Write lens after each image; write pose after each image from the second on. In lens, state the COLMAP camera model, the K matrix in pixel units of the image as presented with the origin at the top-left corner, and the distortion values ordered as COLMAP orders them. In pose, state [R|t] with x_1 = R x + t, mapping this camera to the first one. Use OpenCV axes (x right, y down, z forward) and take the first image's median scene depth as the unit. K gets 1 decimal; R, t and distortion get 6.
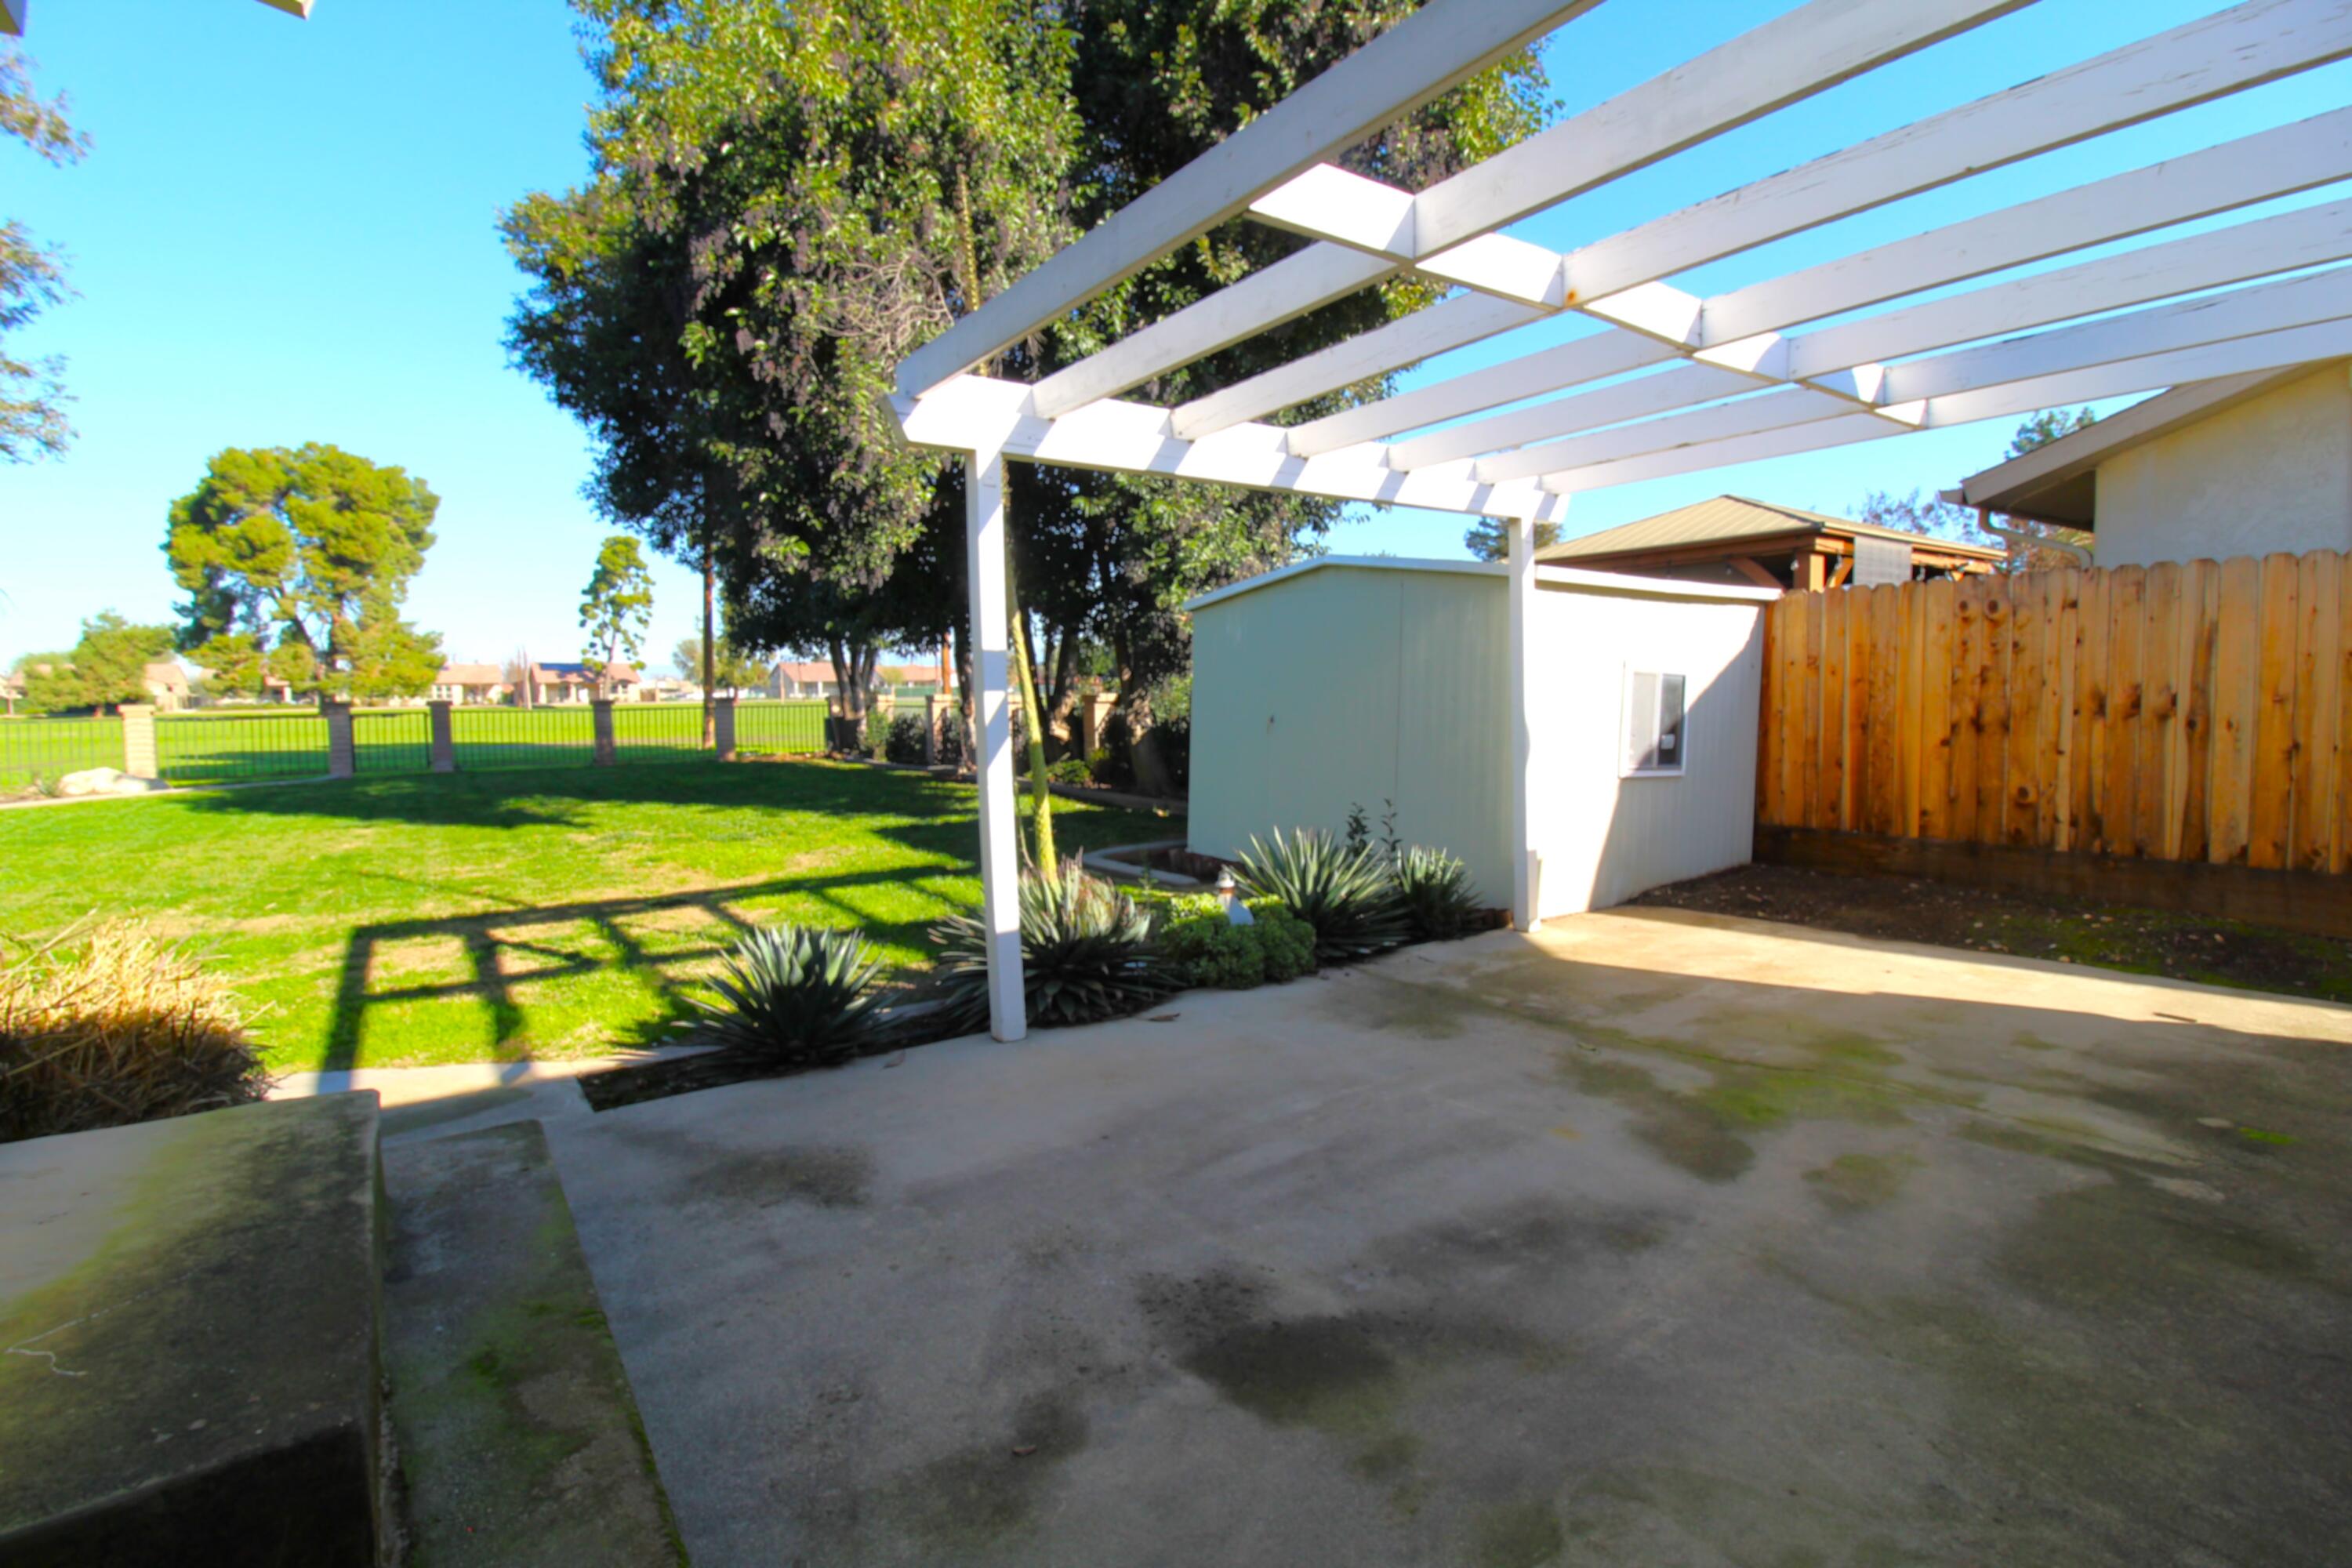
lens RADIAL K [[1090.3, 0, 1193.6], [0, 1090.3, 758.2], [0, 0, 1]] dist [-0.002384, -0.012331]
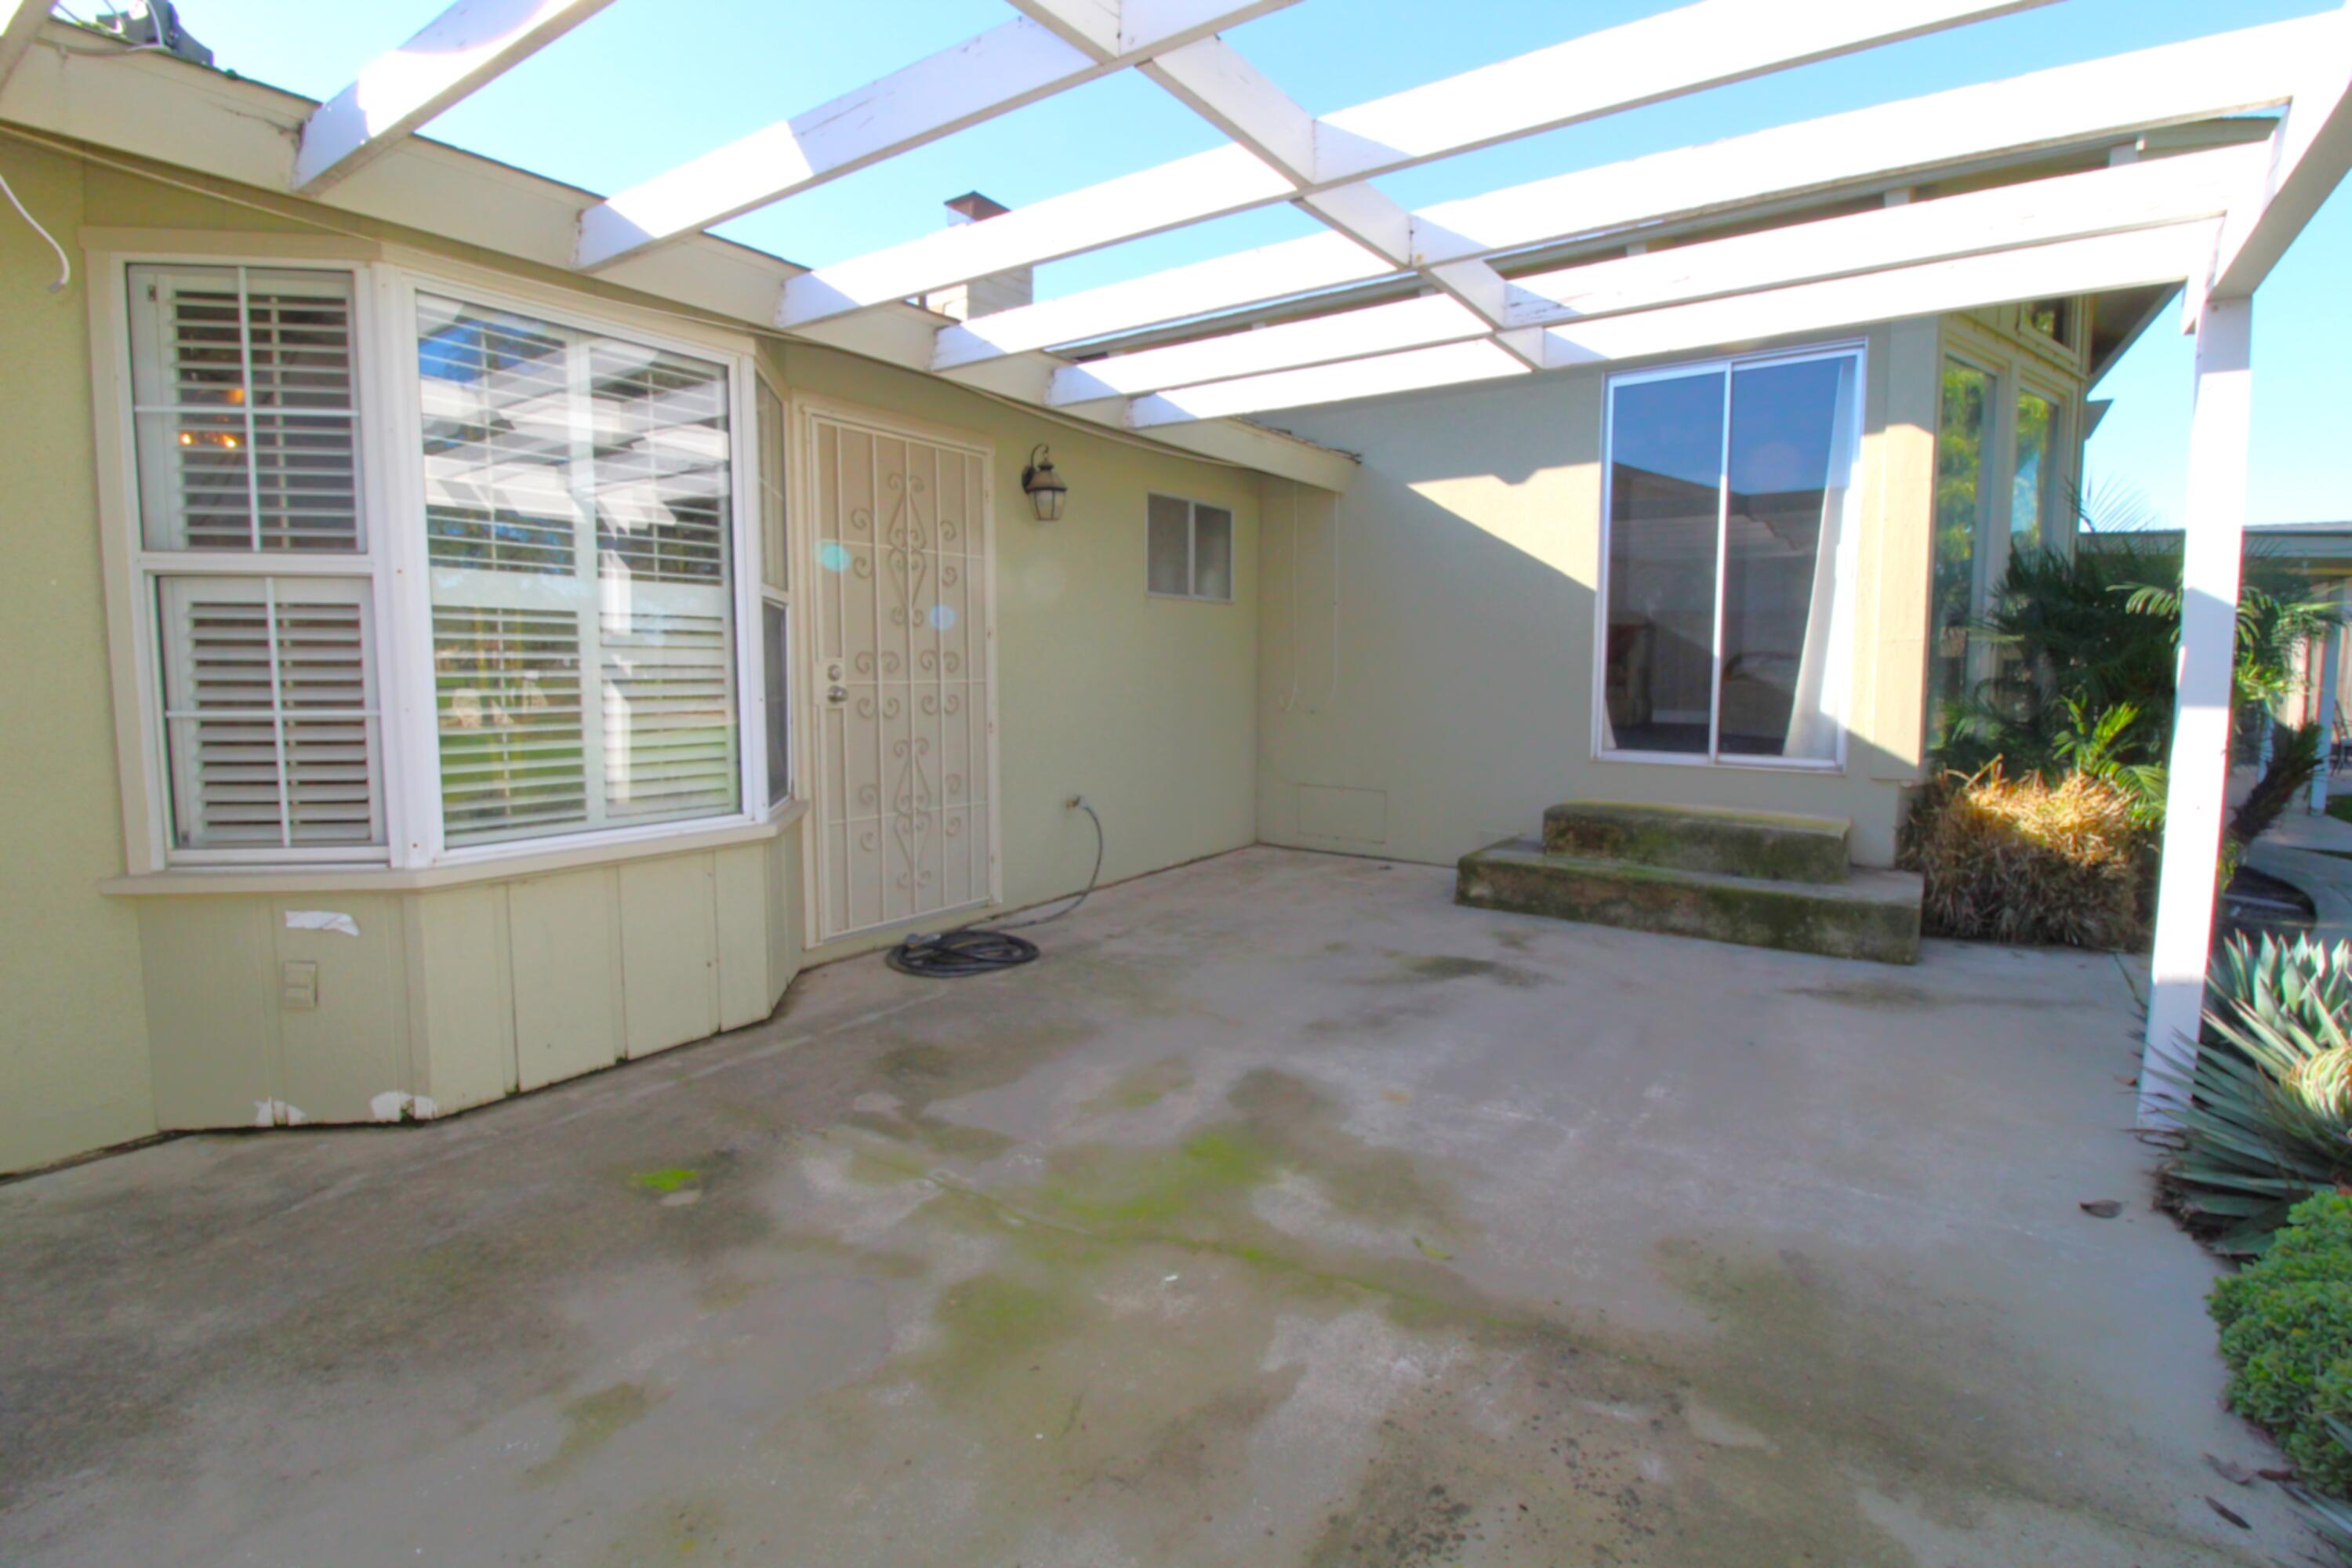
lens RADIAL K [[1090.3, 0, 1193.6], [0, 1090.3, 758.2], [0, 0, 1]] dist [-0.002384, -0.012331]
pose [[-0.942534, 0.039154, -0.331808, 0.863308], [-0.010735, 0.989048, 0.147203, -0.115210], [0.333937, 0.142306, -0.931791, 1.882398]]
